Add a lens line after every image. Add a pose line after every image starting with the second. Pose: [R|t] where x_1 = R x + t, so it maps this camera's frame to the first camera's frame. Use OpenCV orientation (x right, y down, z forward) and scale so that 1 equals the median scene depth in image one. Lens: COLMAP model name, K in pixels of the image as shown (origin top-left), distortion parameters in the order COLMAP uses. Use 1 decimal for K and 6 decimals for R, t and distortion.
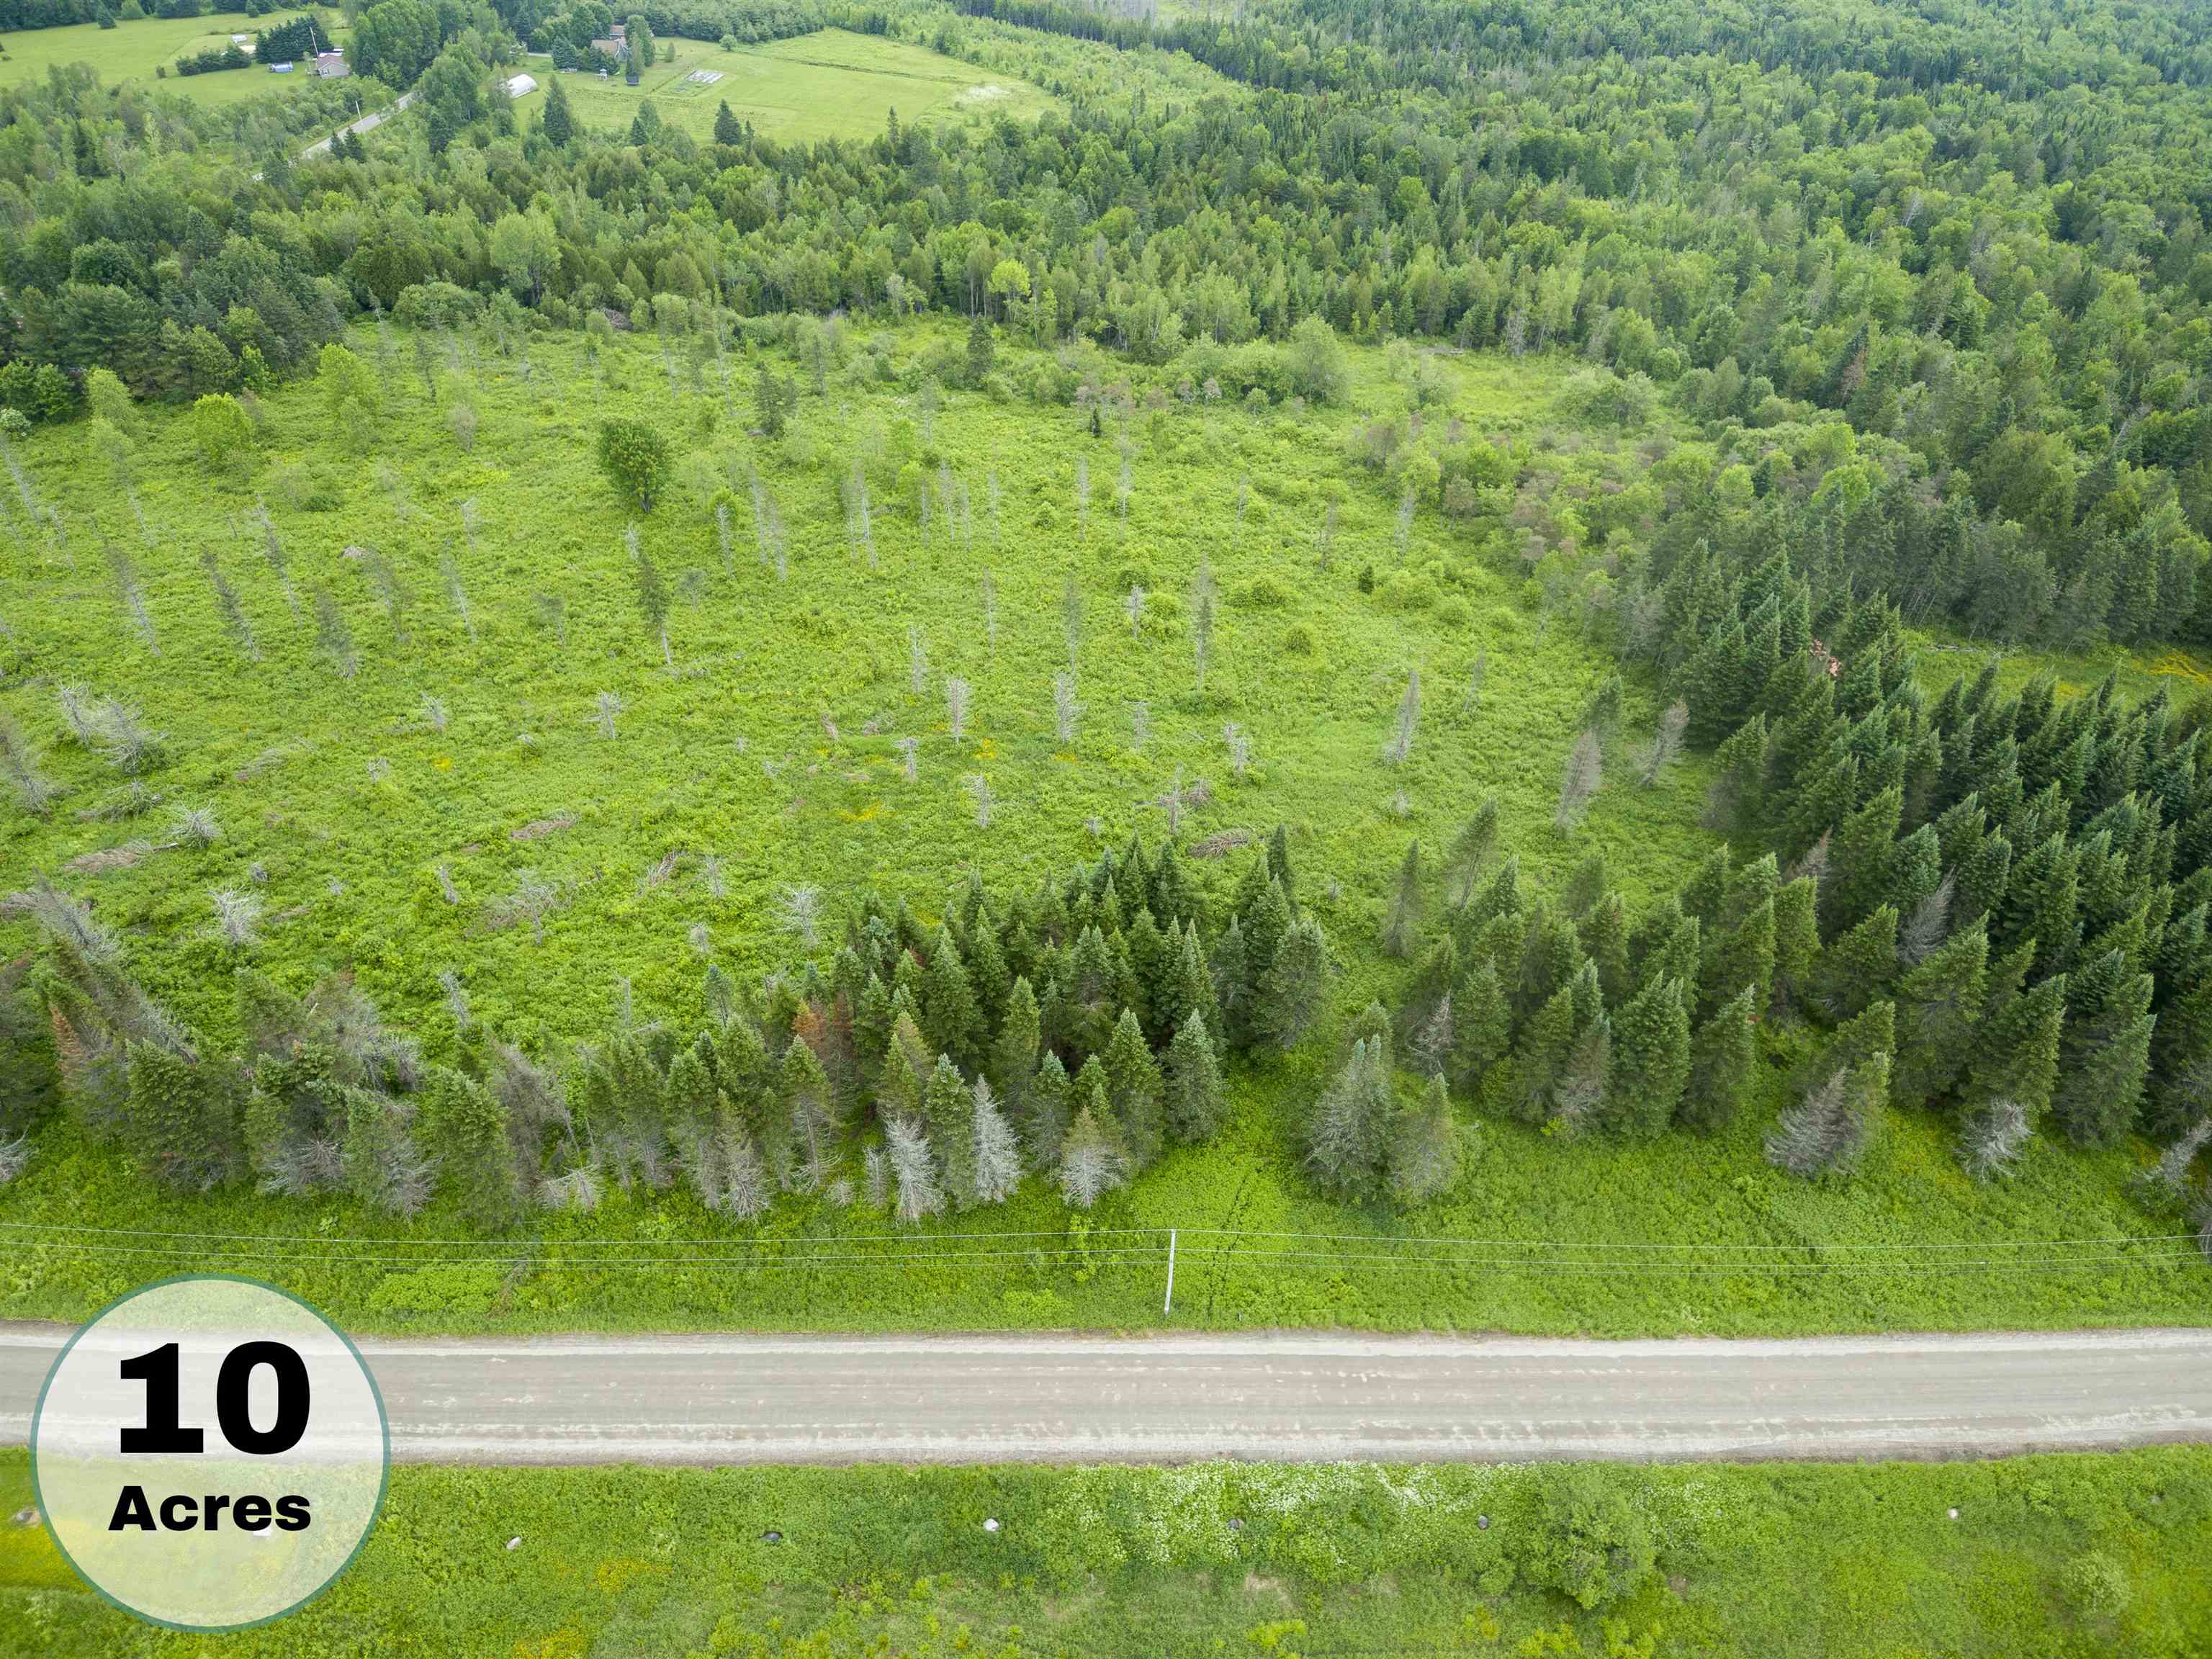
lens RADIAL K [[1315.7, 0, 1098.3], [0, 1315.7, 833.9], [0, 0, 1]] dist [0.088049, -0.120650]
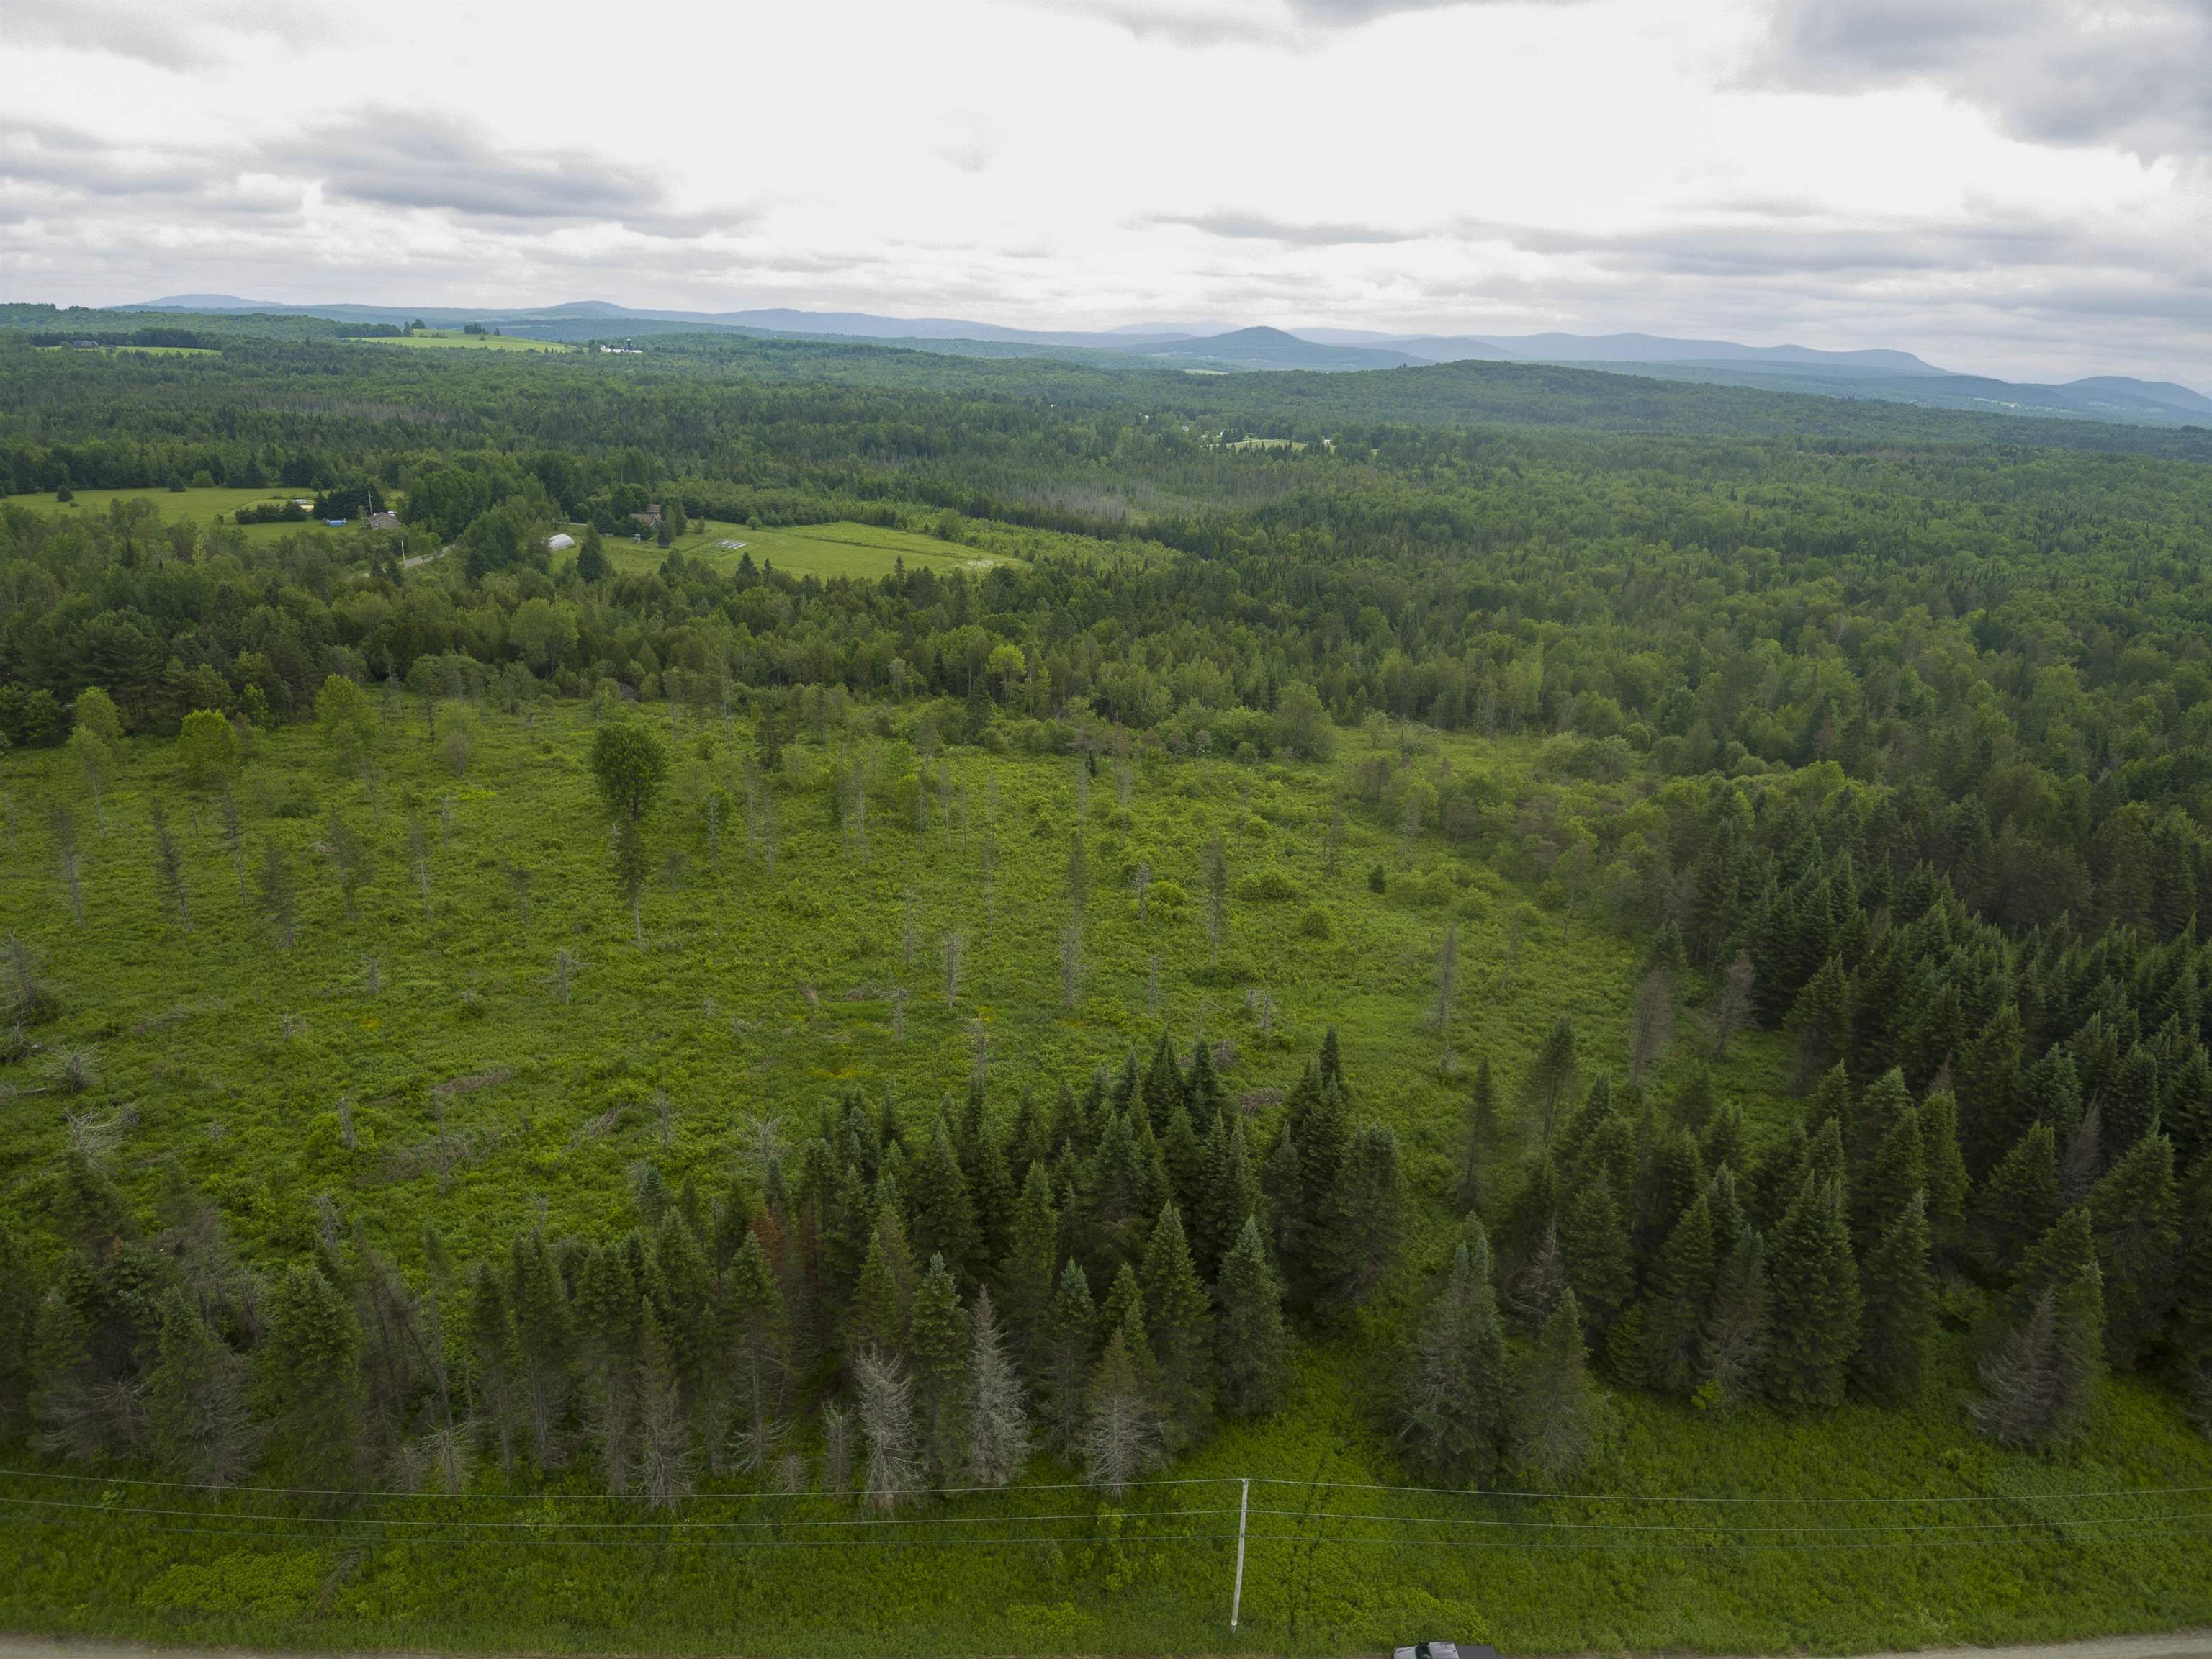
lens RADIAL K [[1315.7, 0, 1098.3], [0, 1315.7, 833.9], [0, 0, 1]] dist [0.088049, -0.120650]
pose [[0.999815, 0.003511, 0.018926, -0.025452], [0.003123, 0.940615, -0.339460, 0.136101], [-0.018994, 0.339456, 0.940430, 0.117850]]
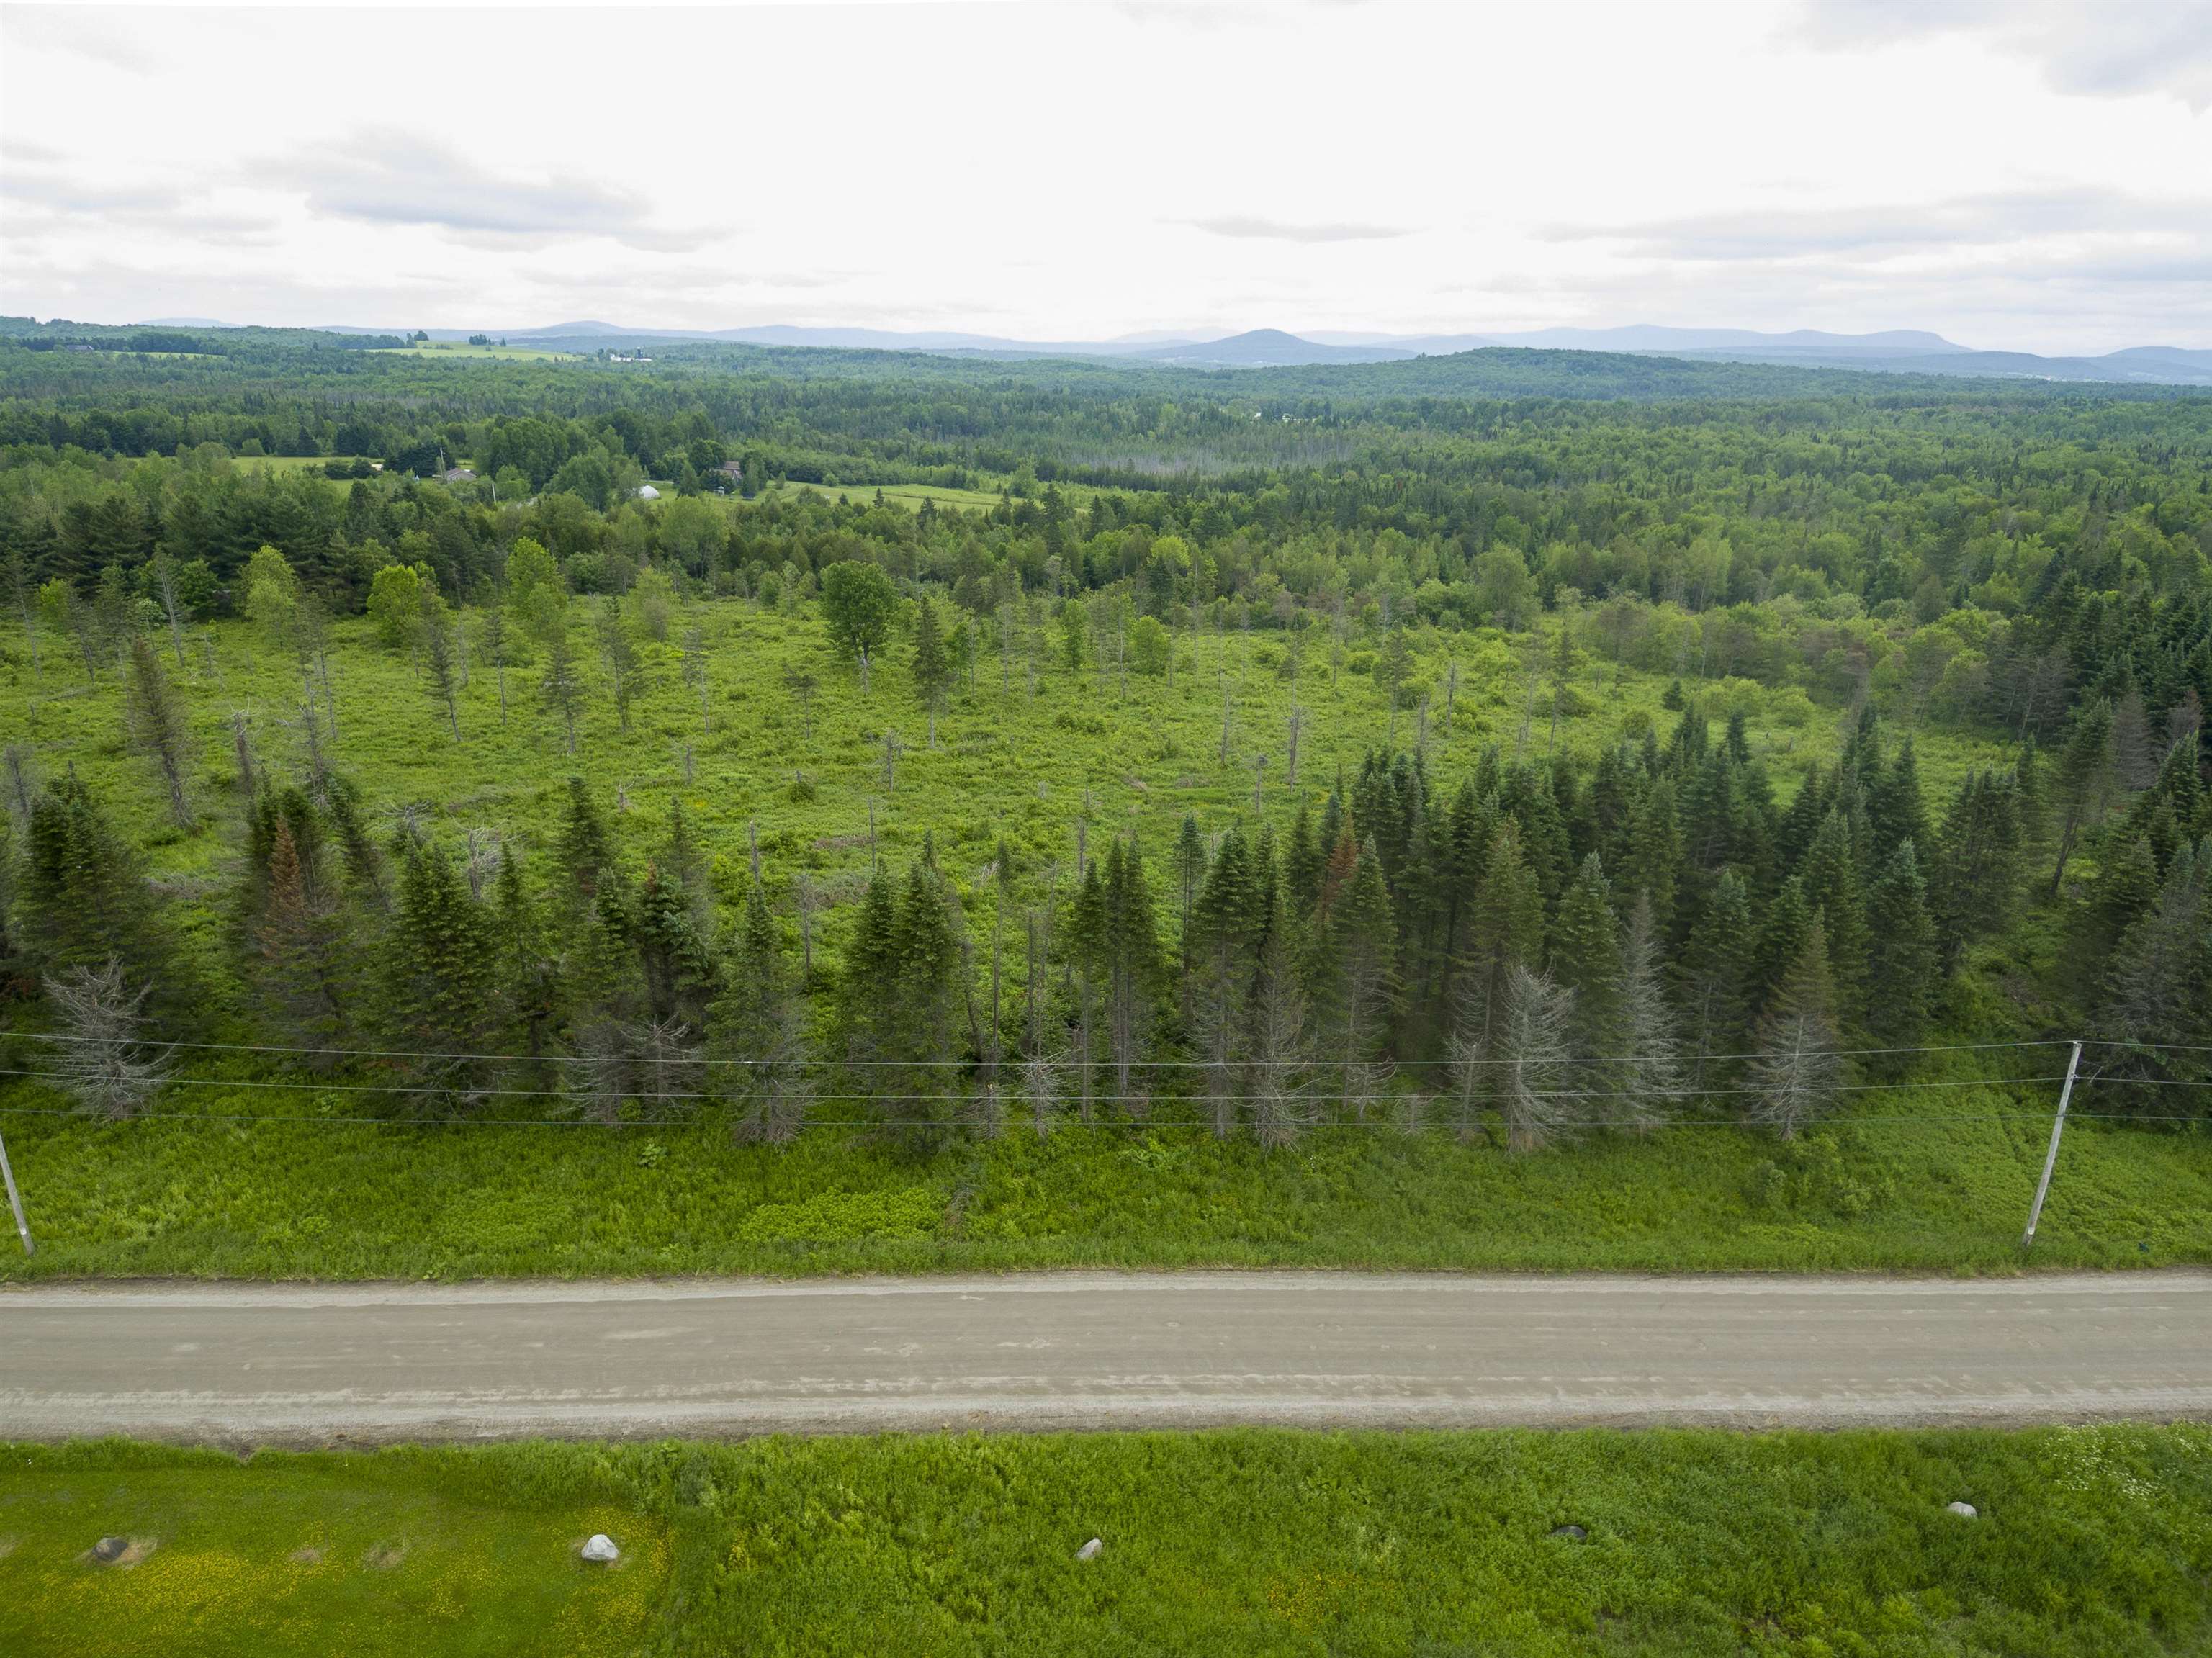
lens RADIAL K [[1325.5, 0, 1106.0], [0, 1325.5, 829.0], [0, 0, 1]] dist [0.143247, -0.138048]
pose [[0.999711, -0.022273, 0.009039, -0.254250], [0.024027, 0.936931, -0.348686, 0.267386], [-0.000703, 0.348803, 0.937196, 0.233121]]
